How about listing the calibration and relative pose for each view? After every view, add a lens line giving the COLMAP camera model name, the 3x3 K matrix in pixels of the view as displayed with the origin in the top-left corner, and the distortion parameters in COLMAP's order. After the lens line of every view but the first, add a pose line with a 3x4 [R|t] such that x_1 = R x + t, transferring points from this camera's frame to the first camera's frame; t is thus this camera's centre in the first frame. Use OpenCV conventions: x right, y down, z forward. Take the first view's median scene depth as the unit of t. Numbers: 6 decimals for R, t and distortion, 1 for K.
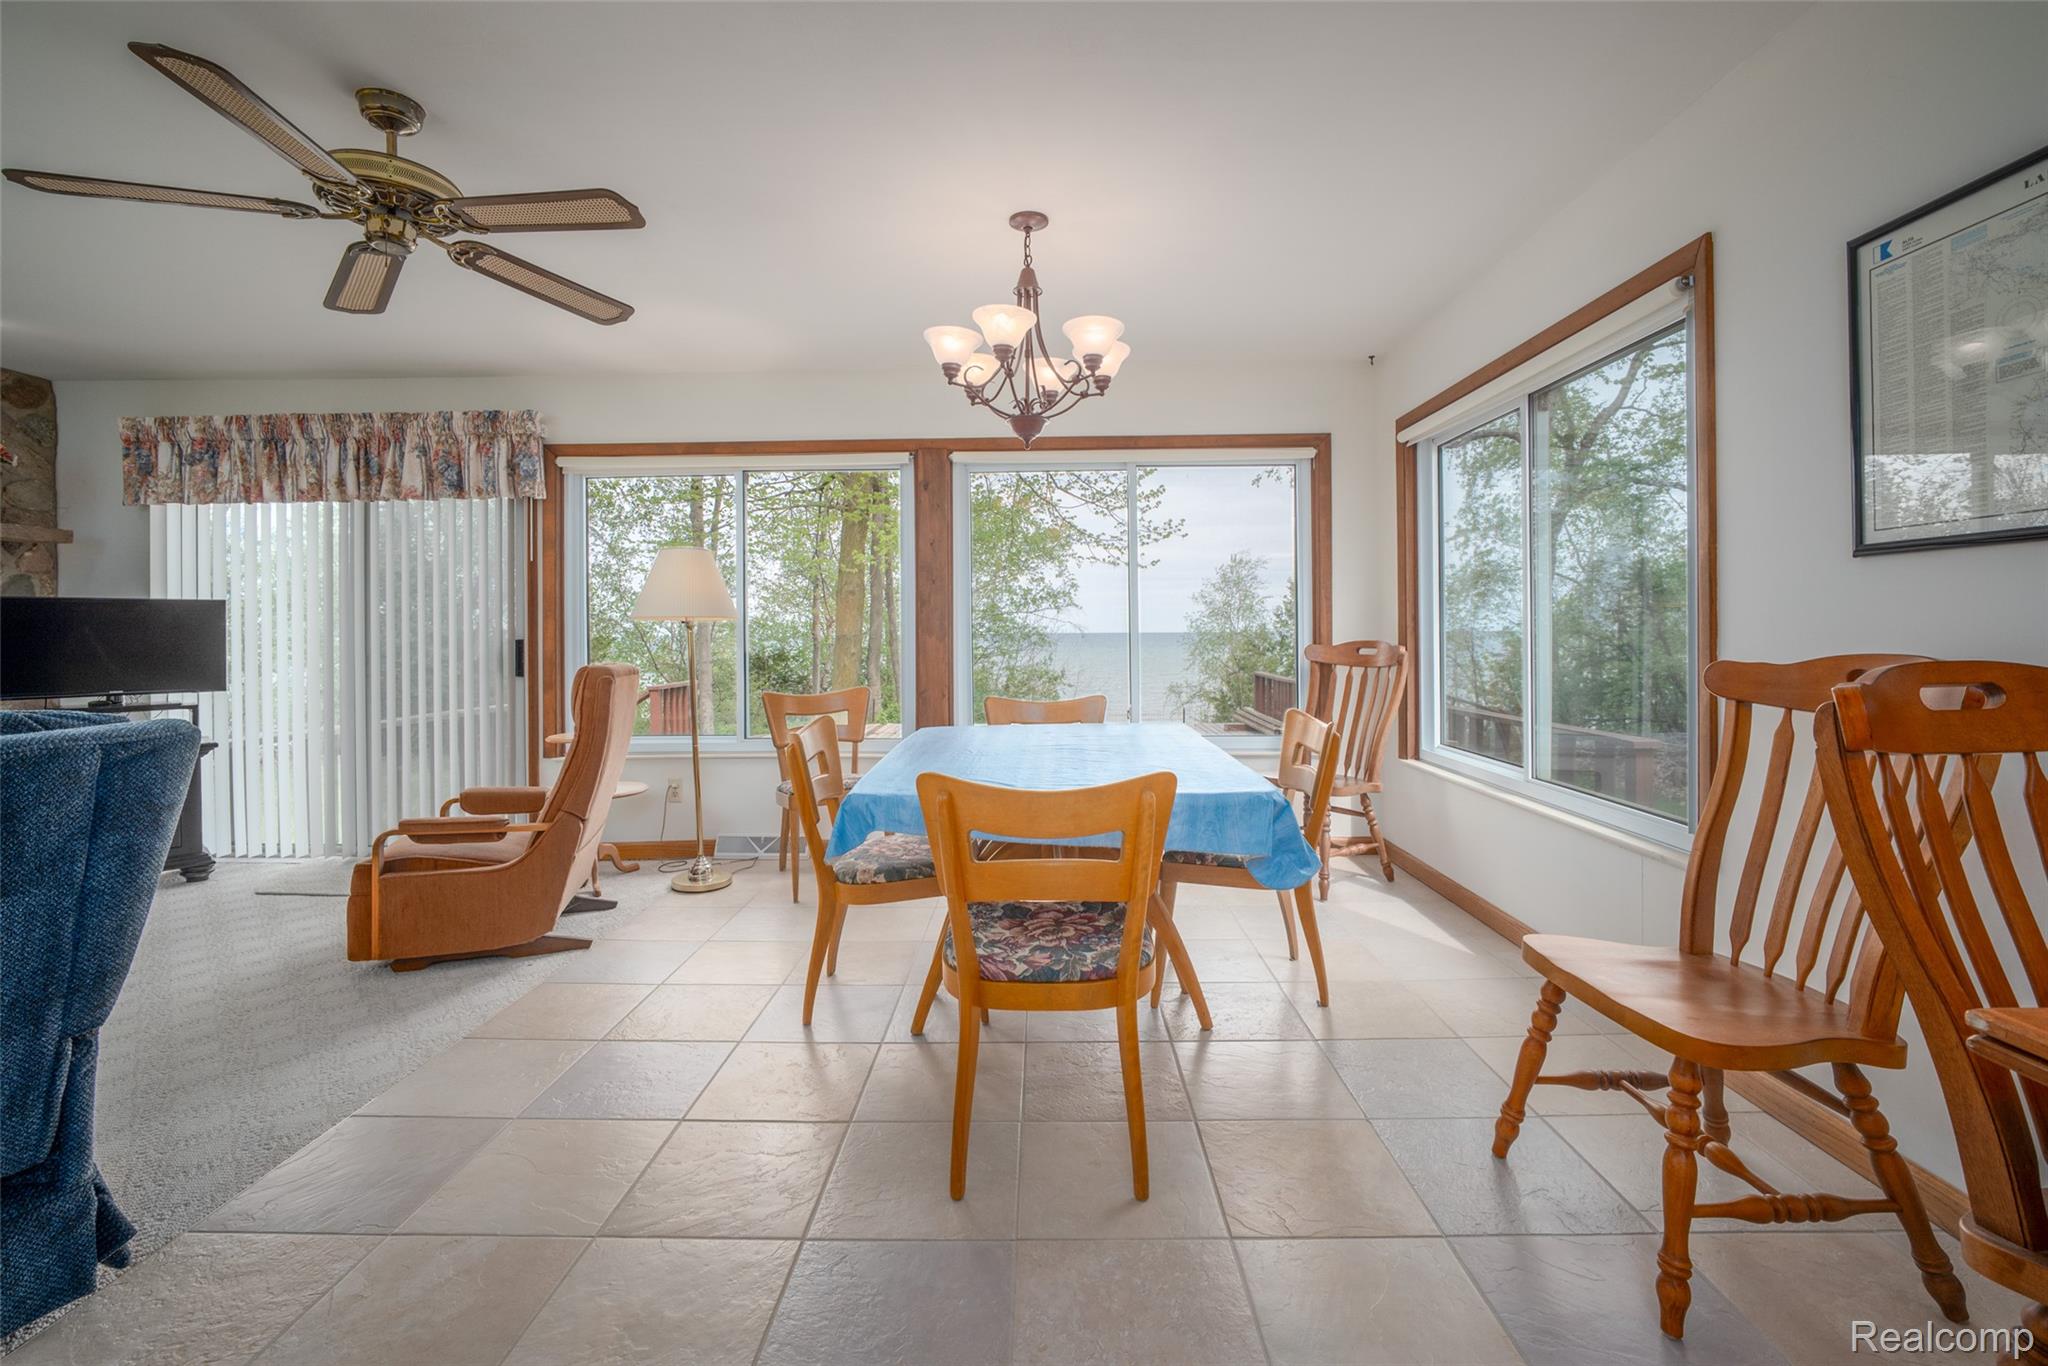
lens RADIAL K [[901.4, 0, 1033.1], [0, 901.4, 639.9], [0, 0, 1]] dist [-0.030895, 0.011569]
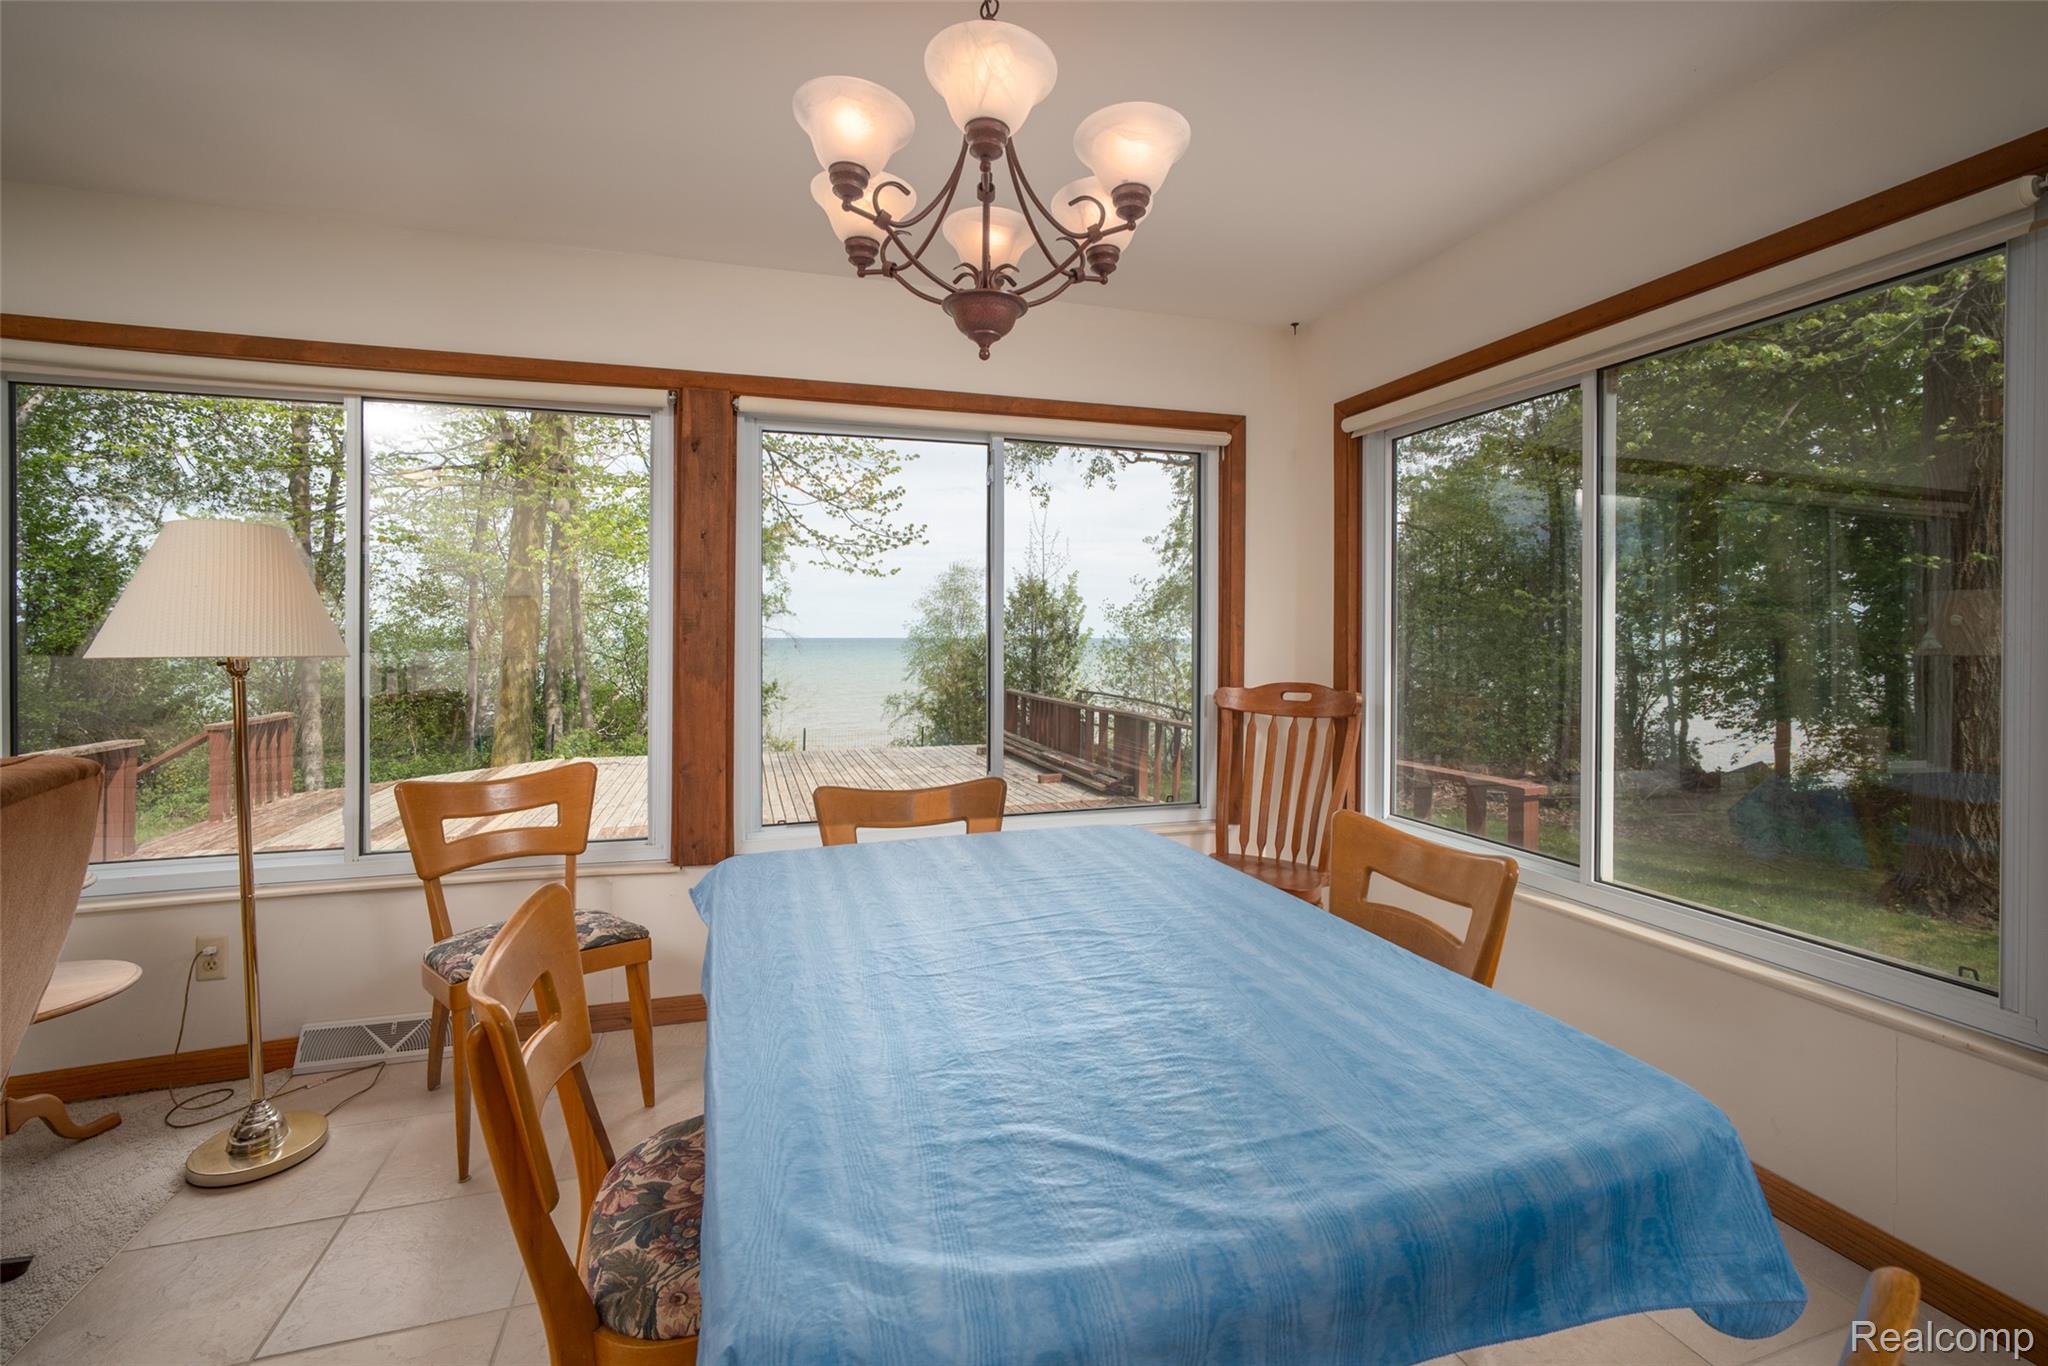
lens RADIAL K [[901.4, 0, 1033.1], [0, 901.4, 639.9], [0, 0, 1]] dist [-0.030895, 0.011569]
pose [[0.946680, 0.006744, 0.322104, -0.109572], [-0.004549, 0.999961, -0.007568, -0.032760], [-0.322143, 0.005699, 0.946674, 0.366494]]
